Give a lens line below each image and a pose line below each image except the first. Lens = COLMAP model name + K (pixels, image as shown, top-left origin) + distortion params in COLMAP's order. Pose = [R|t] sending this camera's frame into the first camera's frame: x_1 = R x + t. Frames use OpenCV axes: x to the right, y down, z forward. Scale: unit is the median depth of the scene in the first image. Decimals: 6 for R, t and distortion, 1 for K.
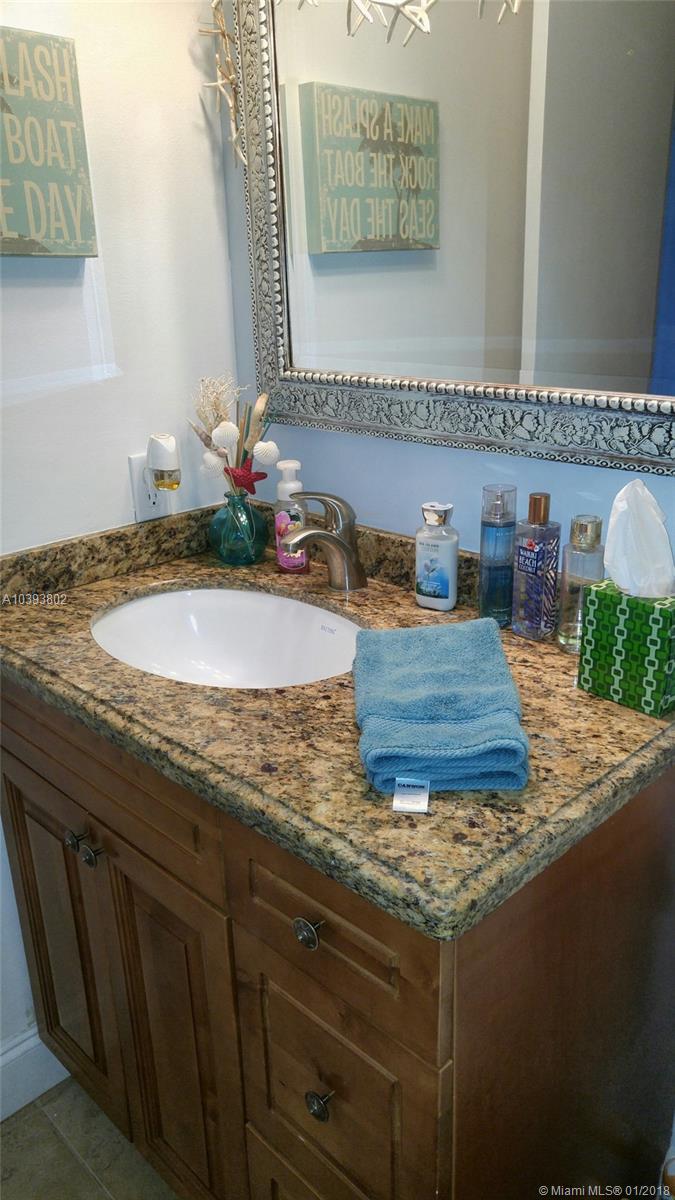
lens RADIAL K [[922.0, 0, 311.4], [0, 922.0, 601.1], [0, 0, 1]] dist [0.195600, -0.643904]
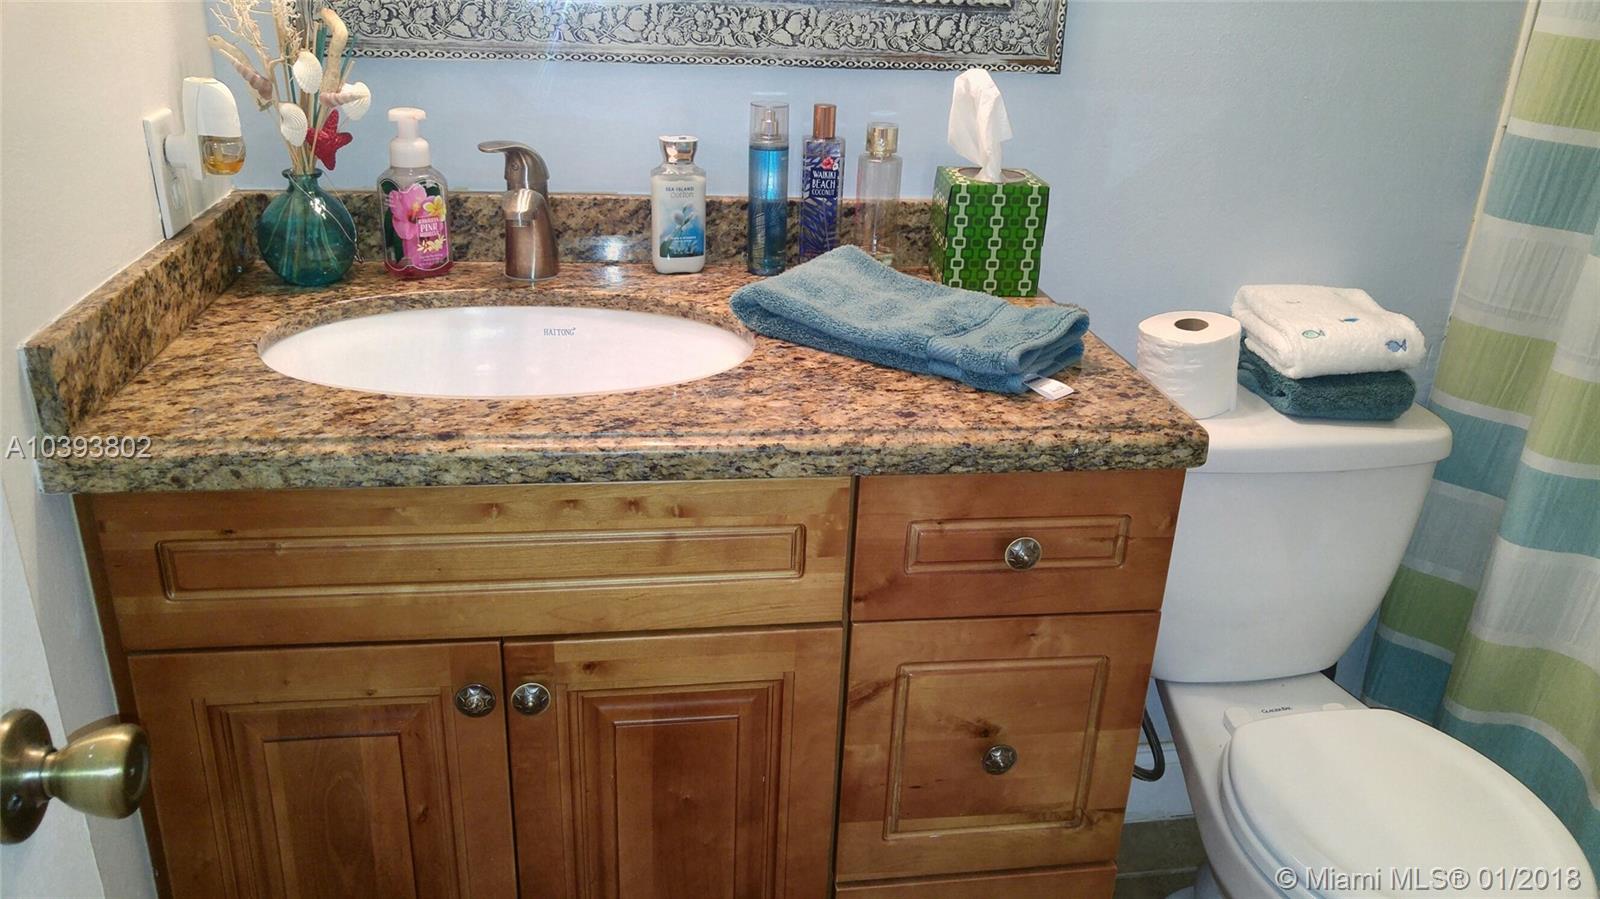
lens RADIAL K [[1360.3, 0, 800.0], [0, 1360.3, 449.5], [0, 0, 1]] dist [0.053968, -0.226795]
pose [[0.565111, -0.253208, 0.785198, -0.856994], [0.222972, 0.963194, 0.150133, 0.001541], [-0.794313, 0.090235, 0.600770, 0.259398]]
